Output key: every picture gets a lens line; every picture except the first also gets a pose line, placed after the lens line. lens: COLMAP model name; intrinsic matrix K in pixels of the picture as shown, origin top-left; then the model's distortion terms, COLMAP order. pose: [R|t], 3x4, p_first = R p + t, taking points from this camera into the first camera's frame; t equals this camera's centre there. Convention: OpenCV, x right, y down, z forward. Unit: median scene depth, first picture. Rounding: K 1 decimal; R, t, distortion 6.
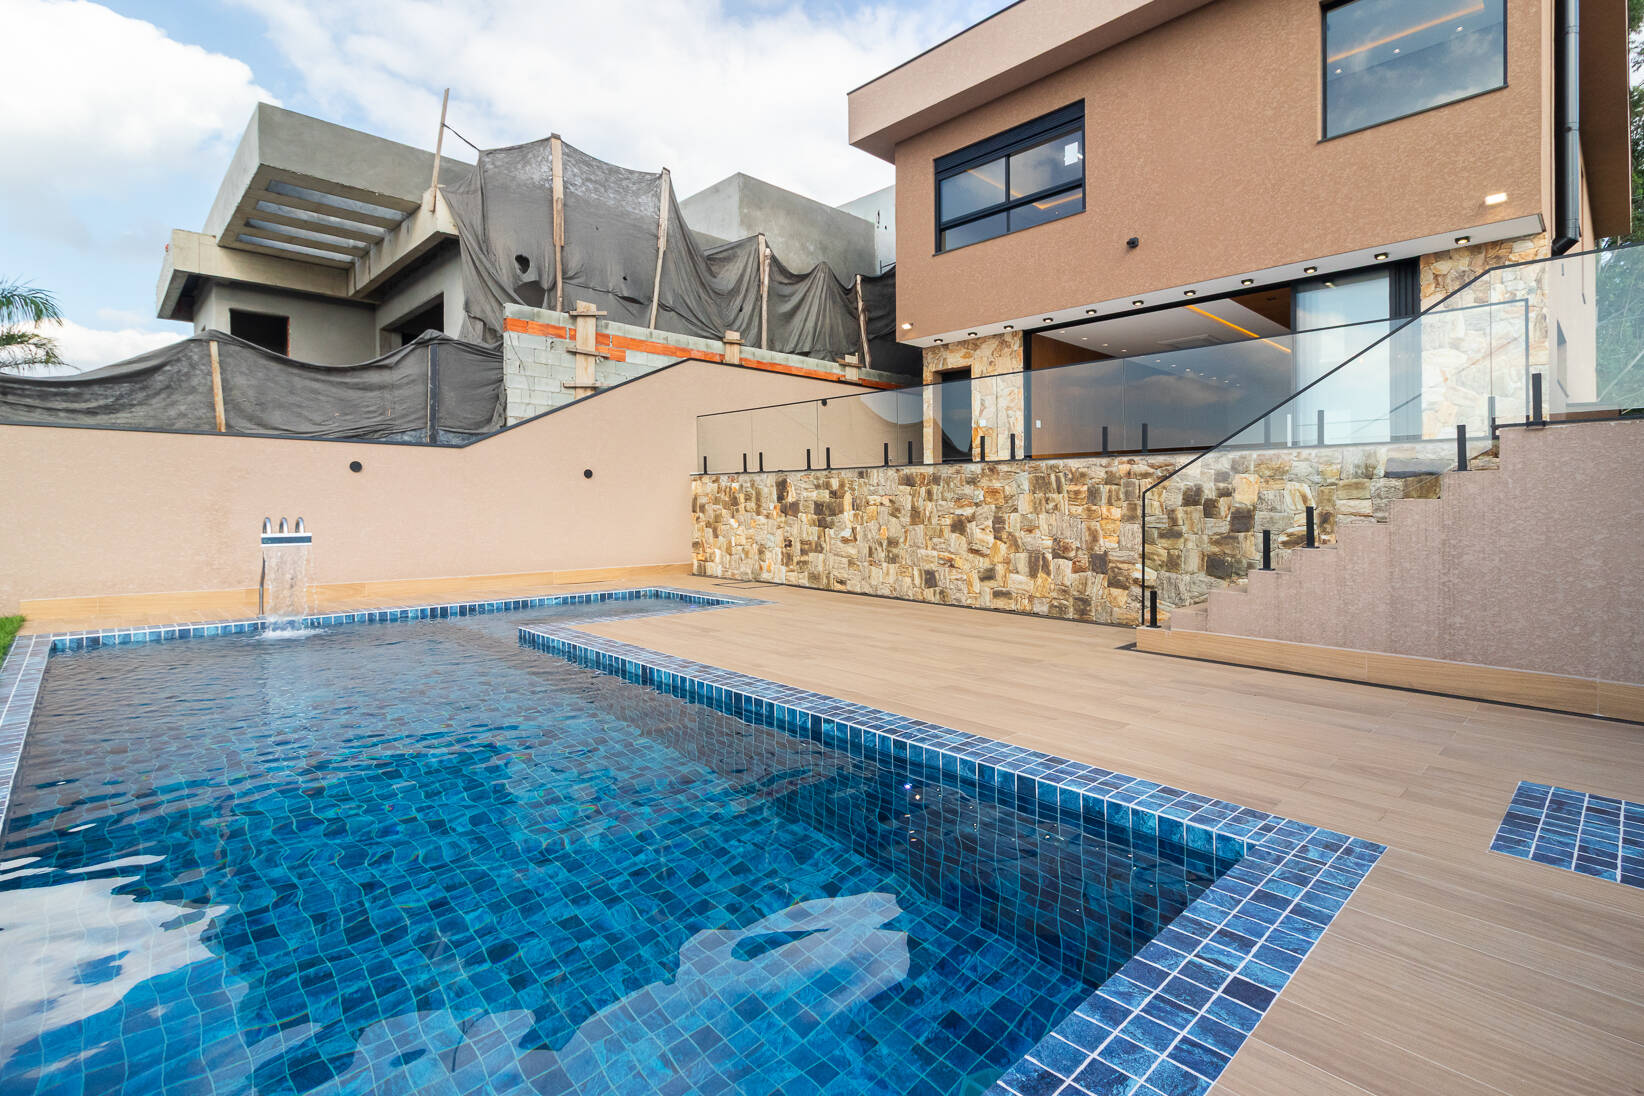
lens RADIAL K [[769.0, 0, 802.0], [0, 769.0, 507.9], [0, 0, 1]] dist [0.009632, 0.000630]
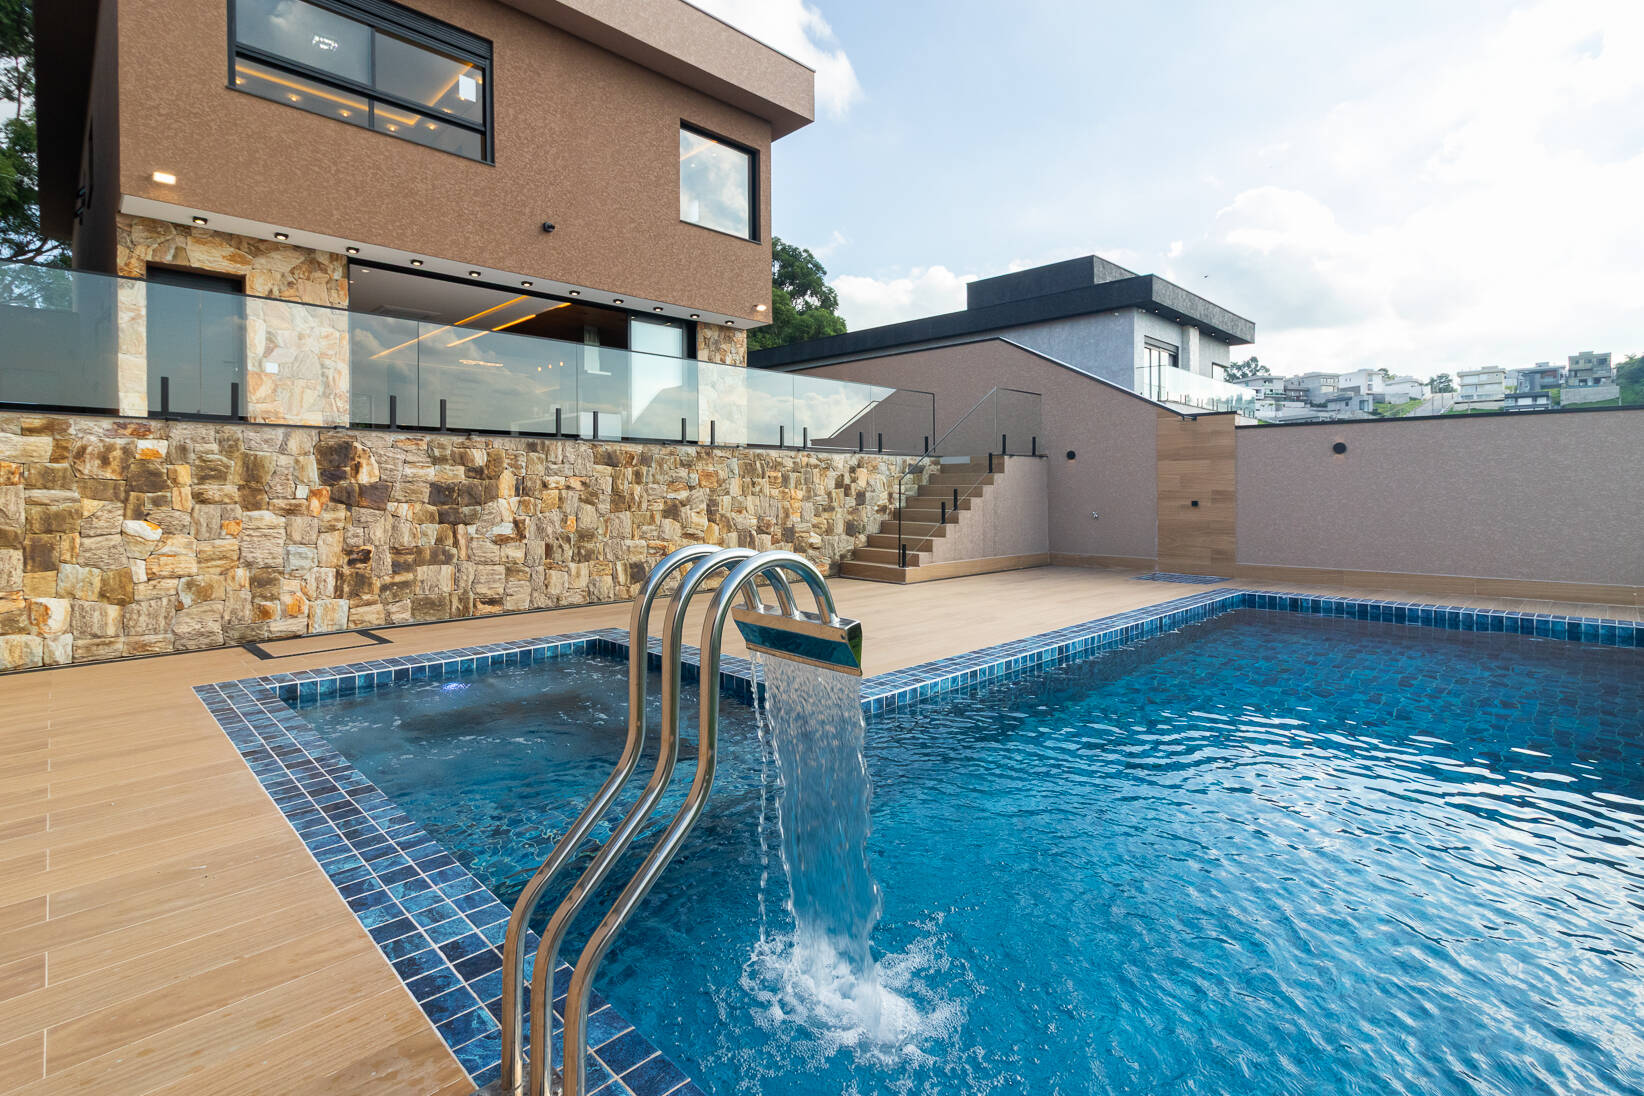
lens RADIAL K [[769.0, 0, 865.1], [0, 769.0, 482.6], [0, 0, 1]] dist [0.009632, 0.000630]
pose [[-0.055809, 0.005074, 0.998429, -0.693594], [0.003380, 0.999982, -0.004893, -0.005021], [-0.998436, 0.003101, -0.055825, 0.750888]]
